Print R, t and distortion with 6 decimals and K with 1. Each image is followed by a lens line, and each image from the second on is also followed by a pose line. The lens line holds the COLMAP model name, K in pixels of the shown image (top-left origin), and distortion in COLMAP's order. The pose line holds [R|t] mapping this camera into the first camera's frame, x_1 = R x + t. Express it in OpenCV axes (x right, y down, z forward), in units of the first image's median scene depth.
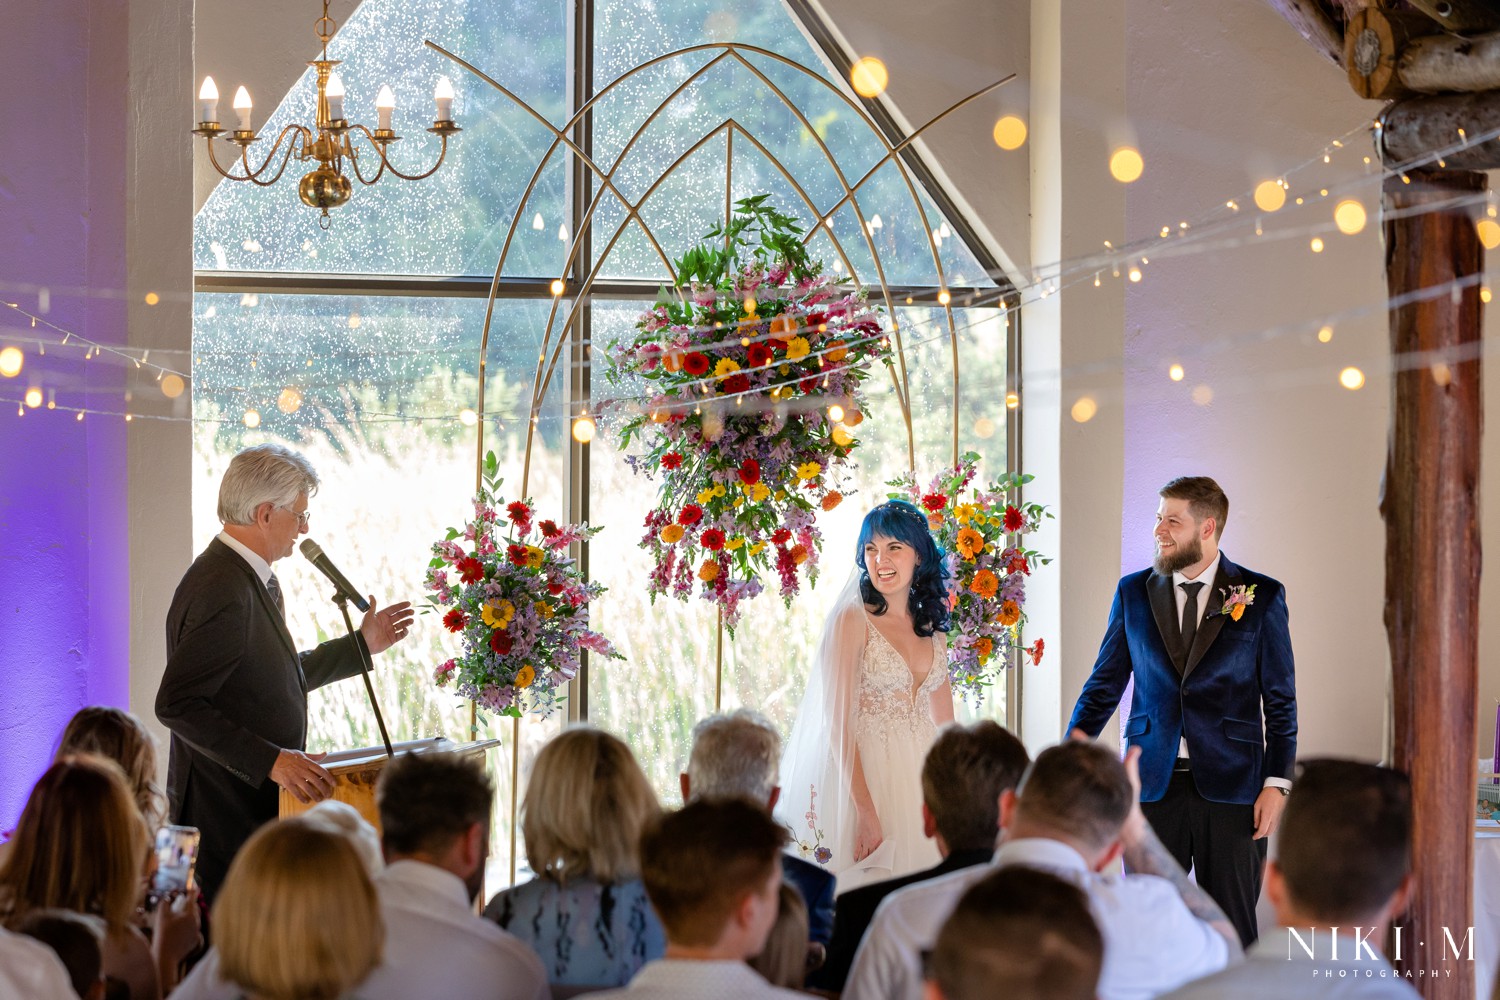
lens RADIAL K [[5334.5, 0, 750.0], [0, 5334.5, 500.0], [0, 0, 1]] dist [0.262543, -5.619850]
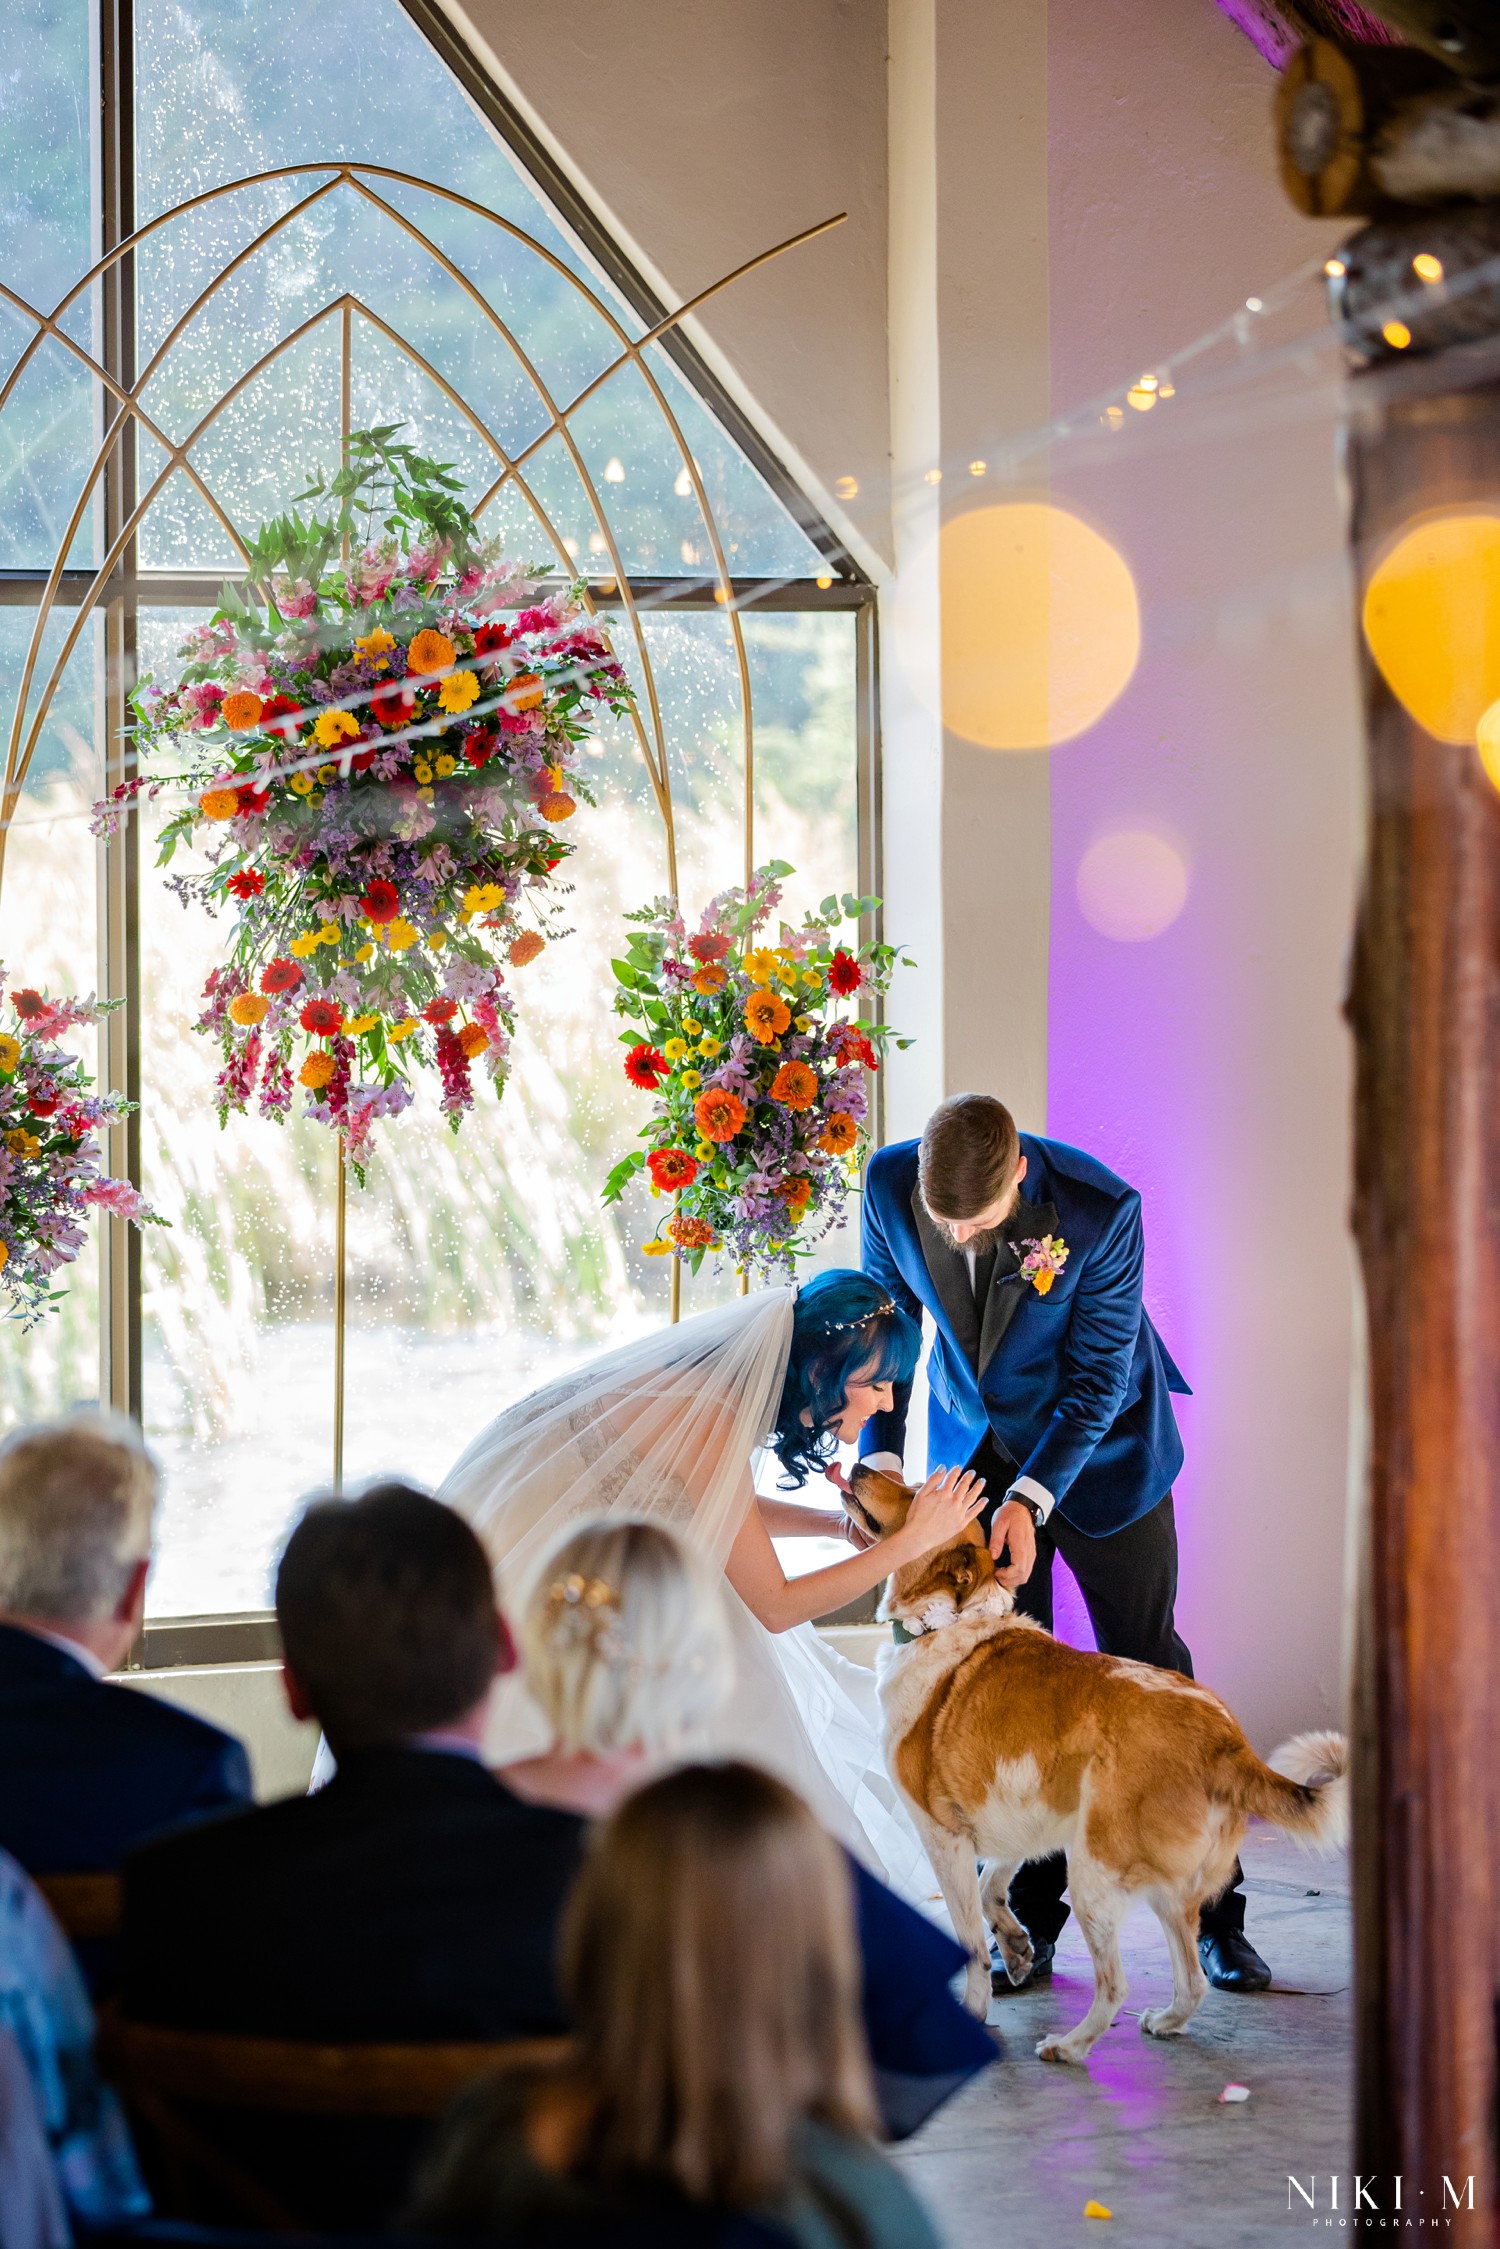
lens RADIAL K [[6849.5, 0, 750.0], [0, 6849.5, 1124.5], [0, 0, 1]] dist [0.249496, -0.582189]
pose [[0.999685, -0.010259, -0.022888, 0.056936], [0.011226, 0.999031, 0.042555, -0.012316], [0.022430, -0.042798, 0.998832, 0.248668]]
